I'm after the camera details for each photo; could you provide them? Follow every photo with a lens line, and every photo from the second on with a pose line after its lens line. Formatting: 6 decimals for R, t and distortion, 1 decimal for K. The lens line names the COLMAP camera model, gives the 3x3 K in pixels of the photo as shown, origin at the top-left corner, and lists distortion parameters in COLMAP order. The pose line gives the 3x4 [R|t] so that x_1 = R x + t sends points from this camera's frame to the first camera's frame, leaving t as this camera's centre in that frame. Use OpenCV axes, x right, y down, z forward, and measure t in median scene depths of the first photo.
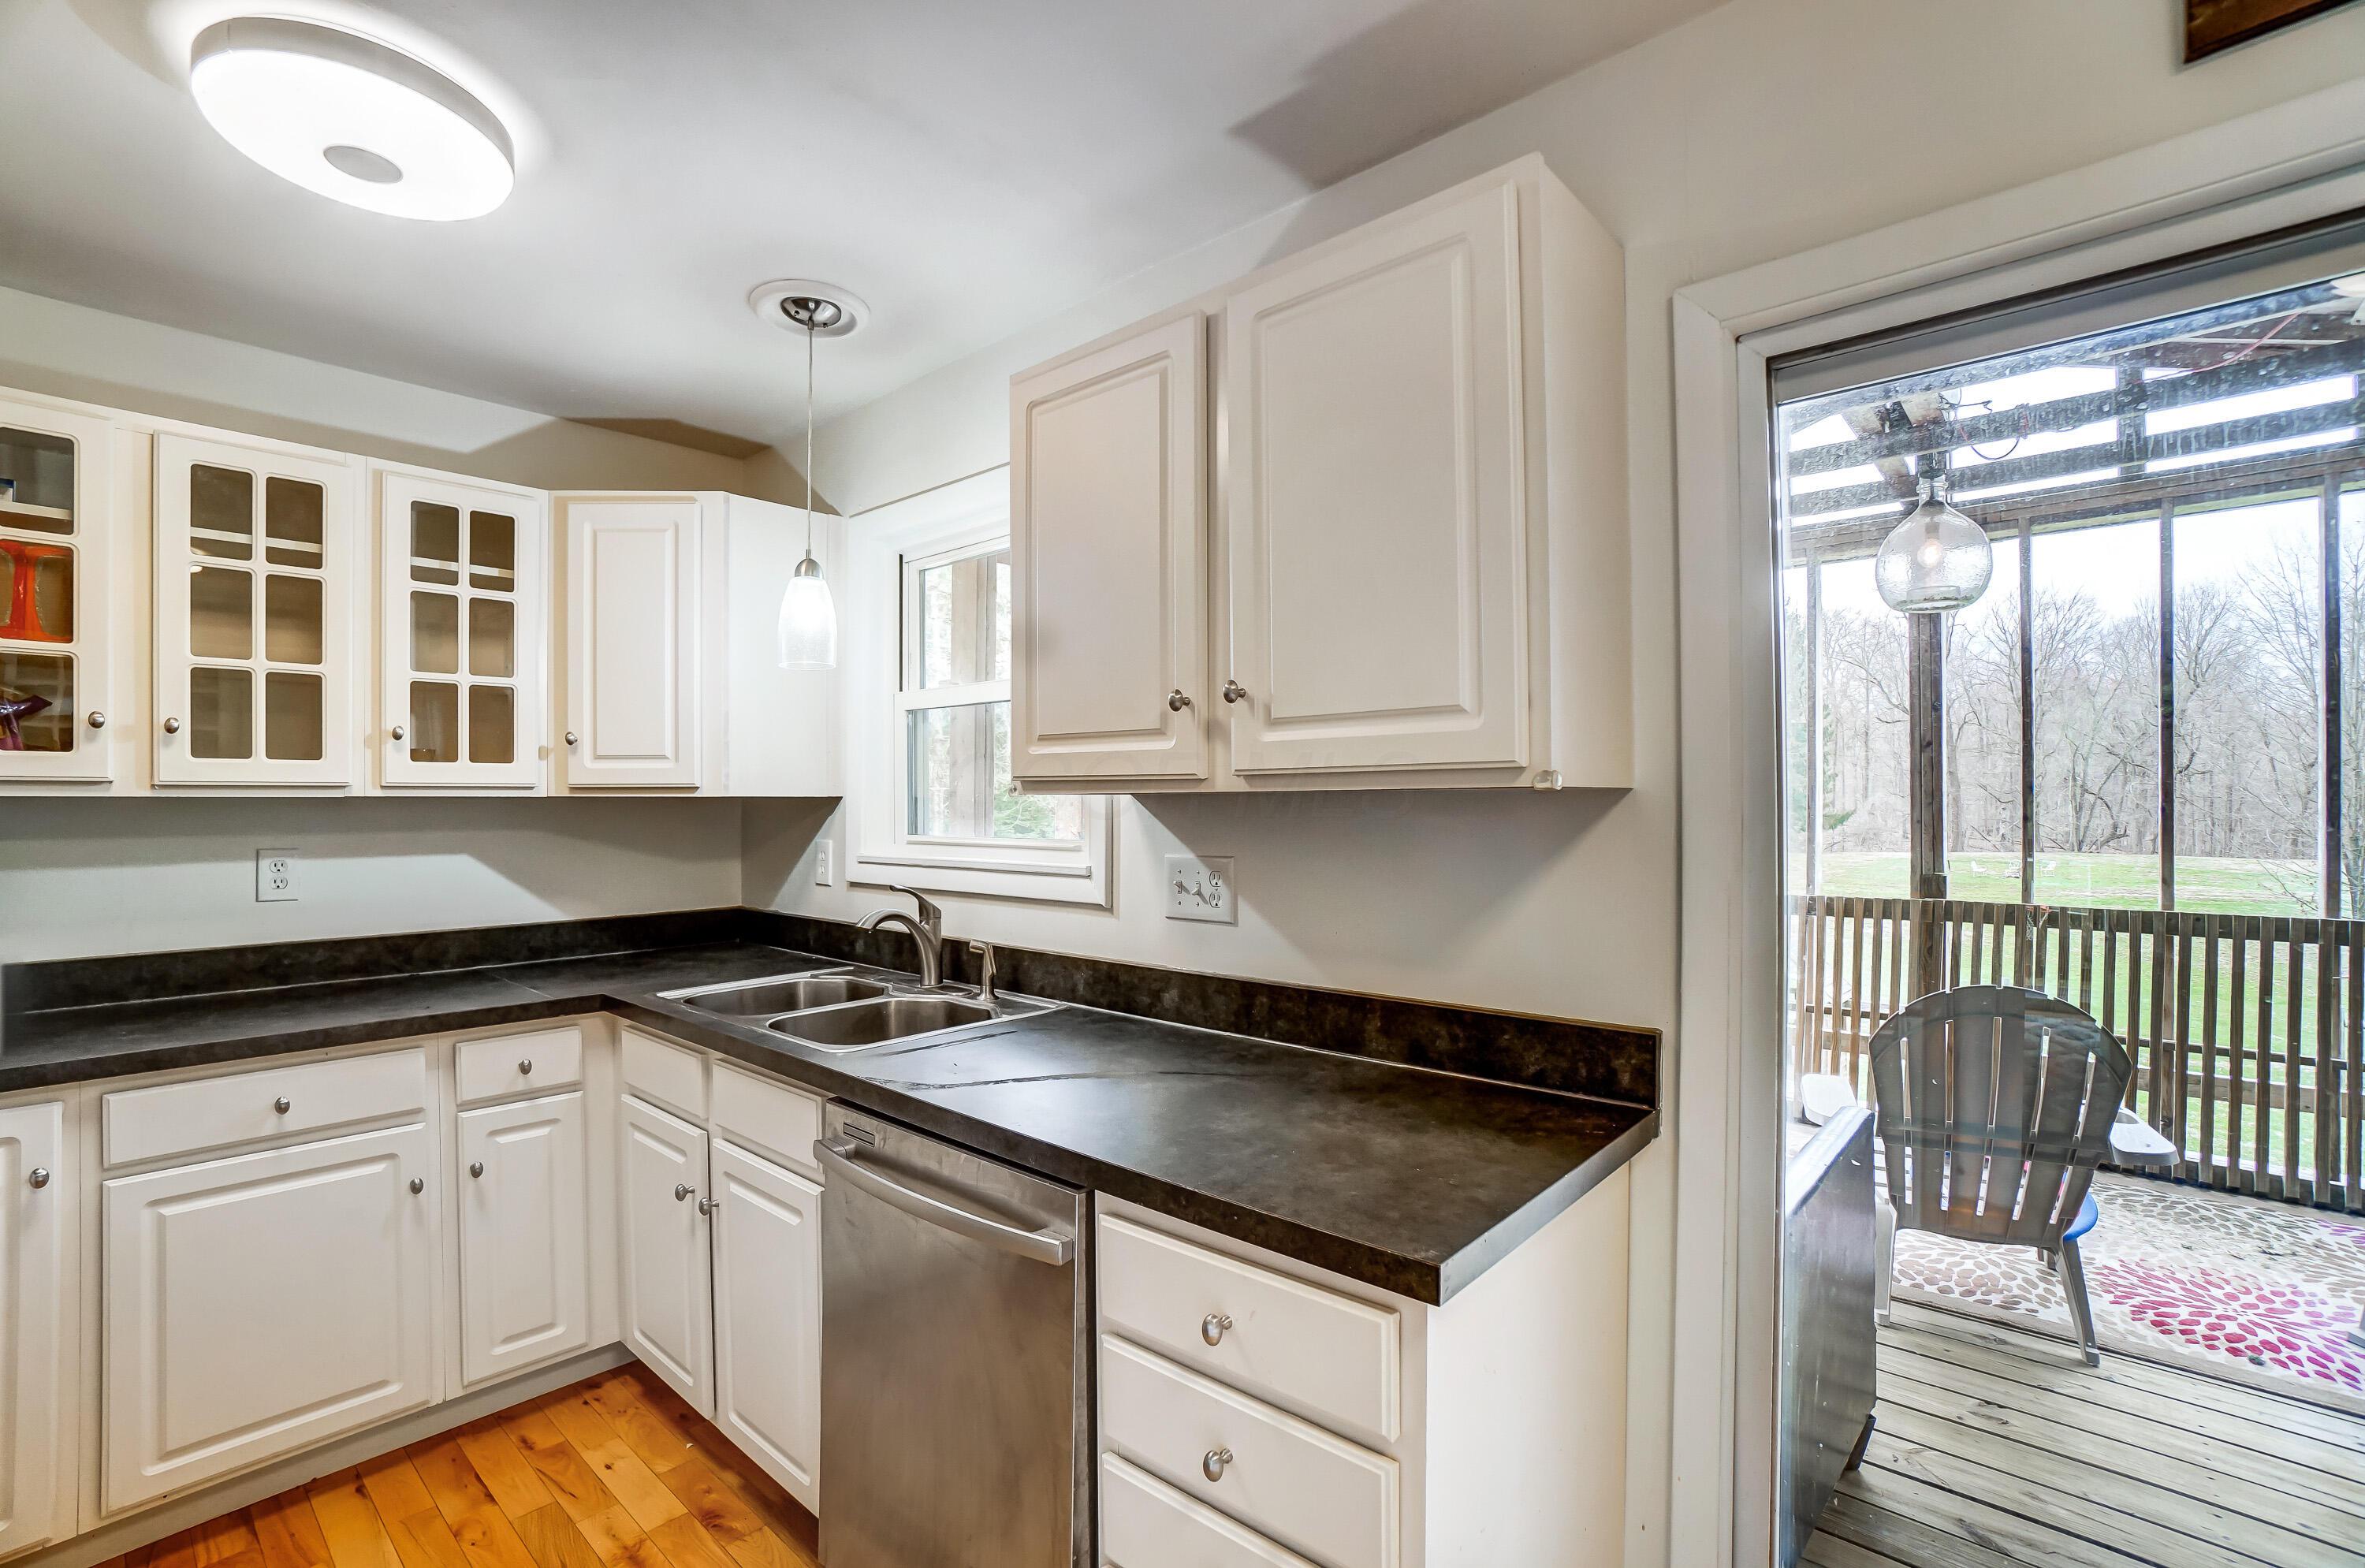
lens RADIAL K [[1057.4, 0, 1179.3], [0, 1057.4, 780.8], [0, 0, 1]] dist [0.003682, 0.002039]
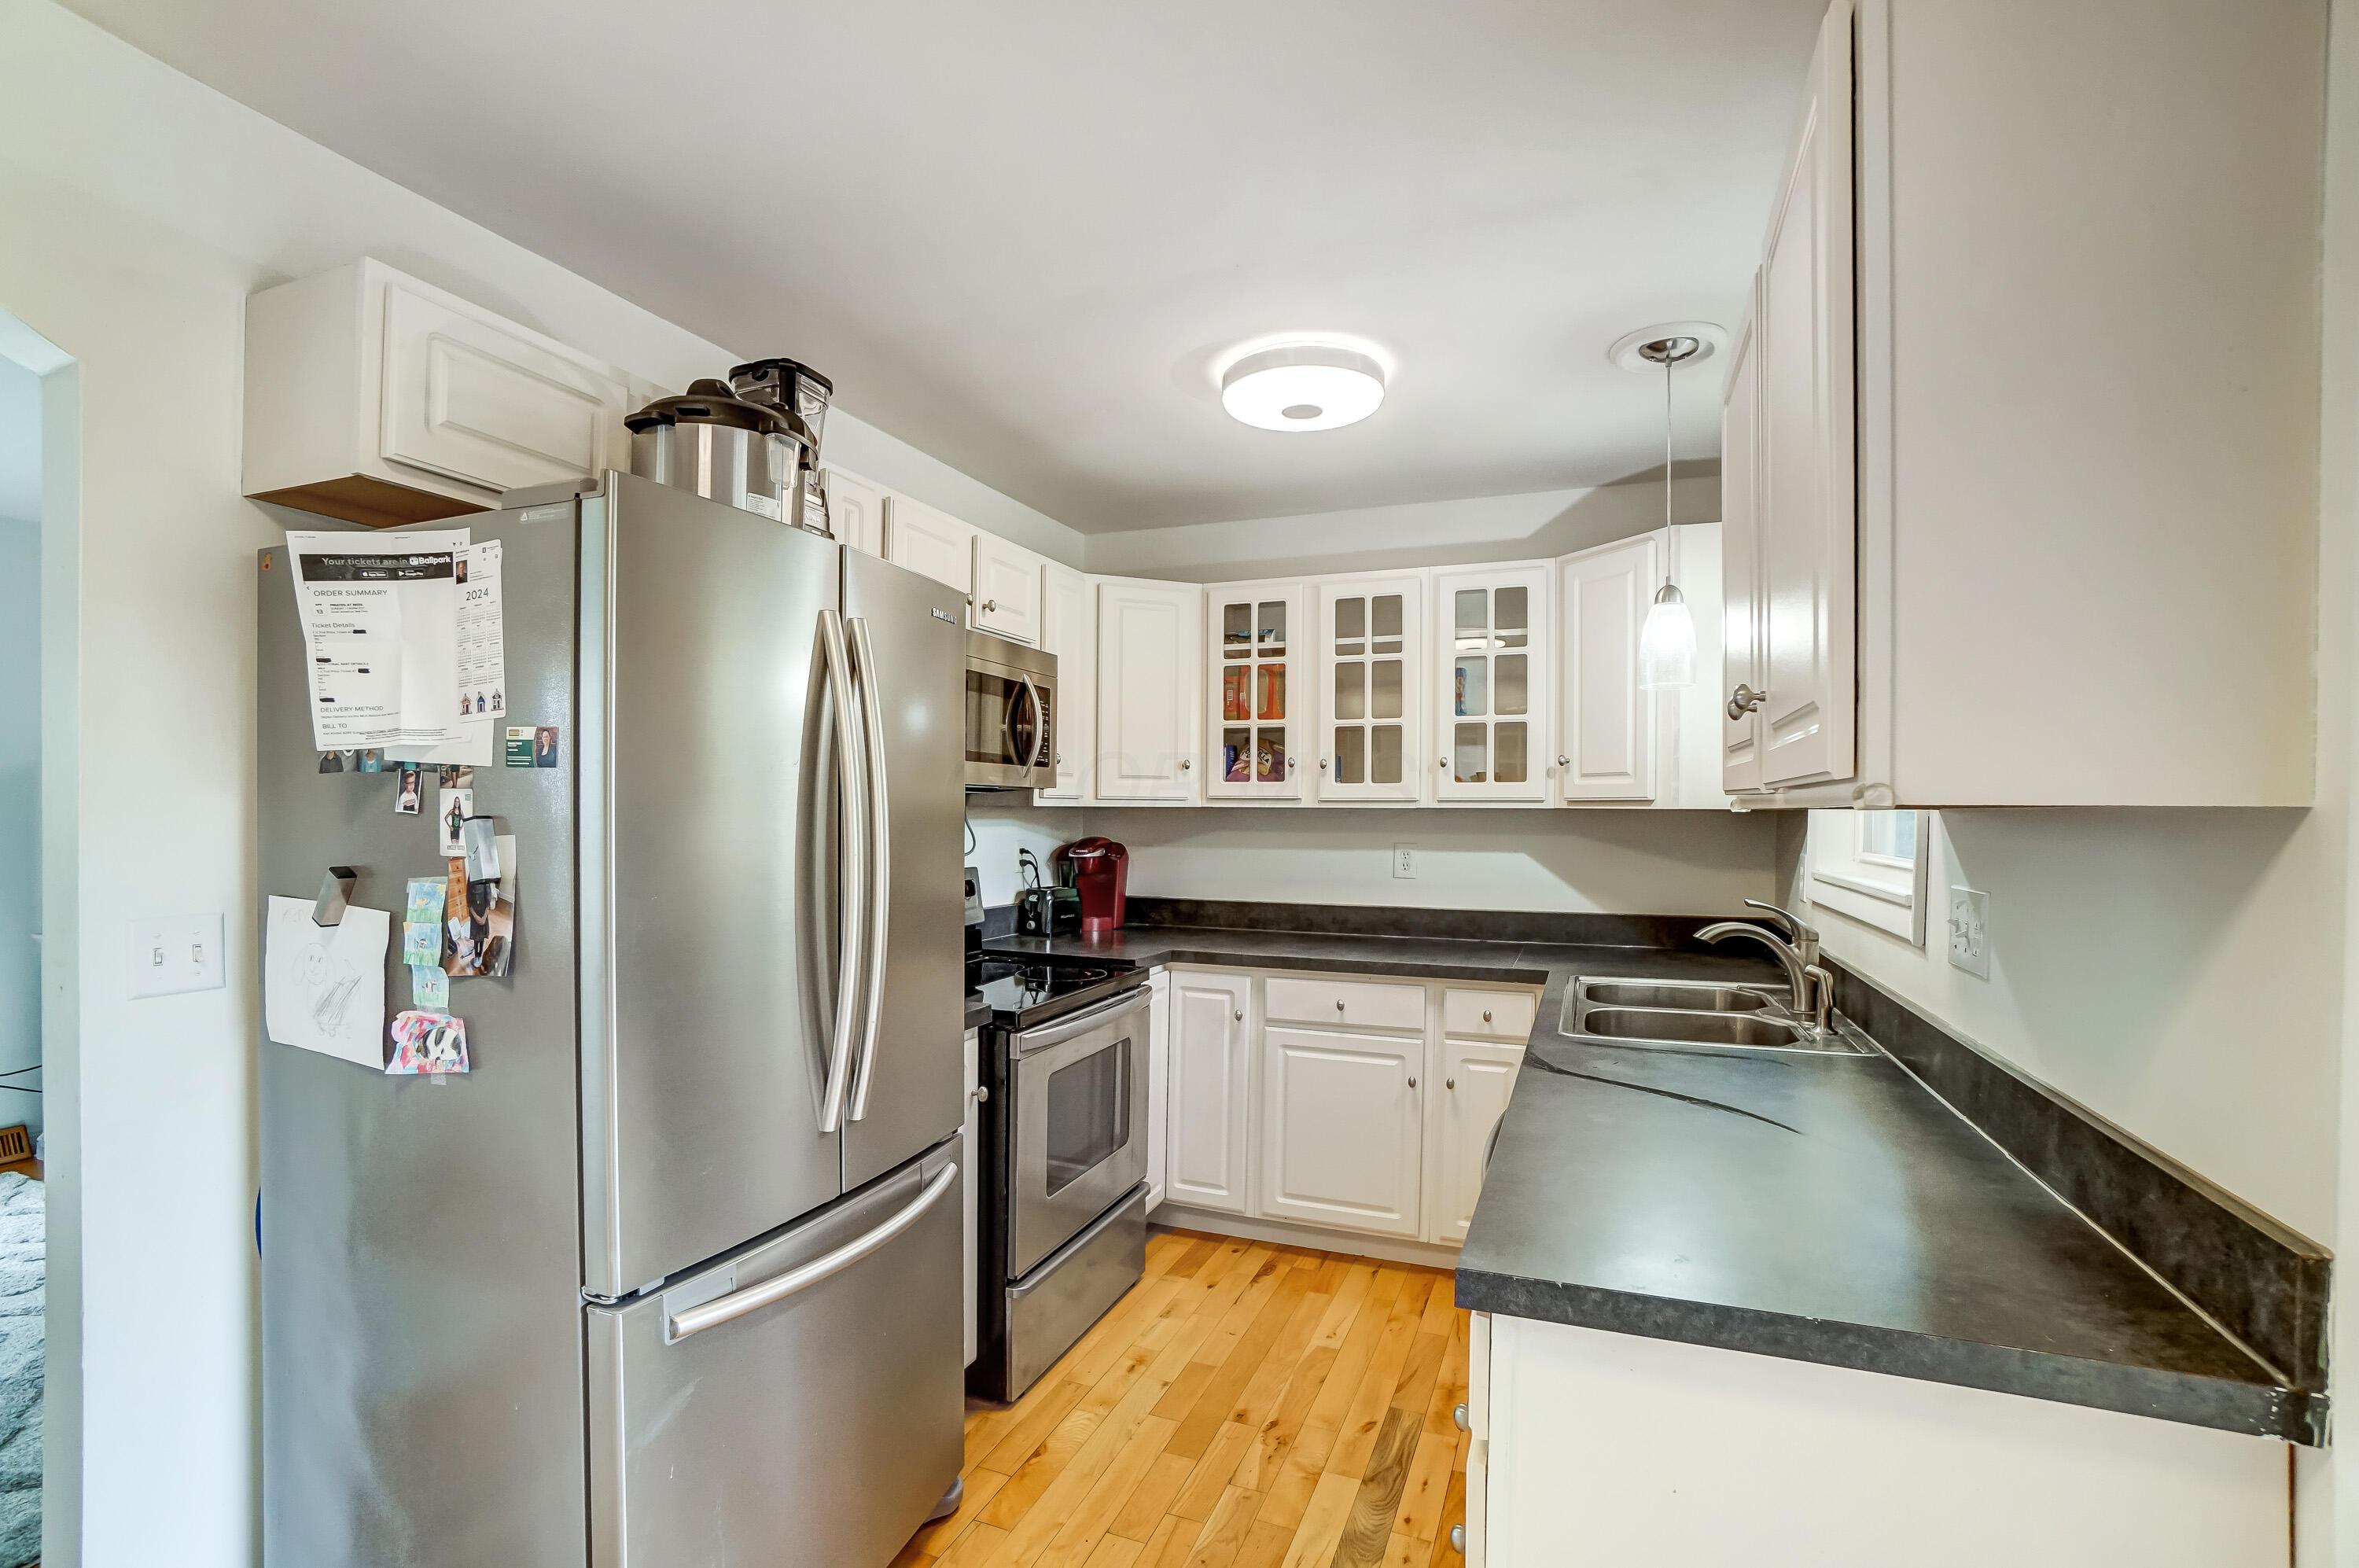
lens RADIAL K [[1054.7, 0, 1174.7], [0, 1054.7, 802.6], [0, 0, 1]] dist [0.003682, 0.002039]
pose [[0.401044, -0.002171, -0.916056, 0.410240], [0.008097, 0.999967, 0.001175, 0.003763], [0.916023, -0.007889, 0.401048, 0.133950]]
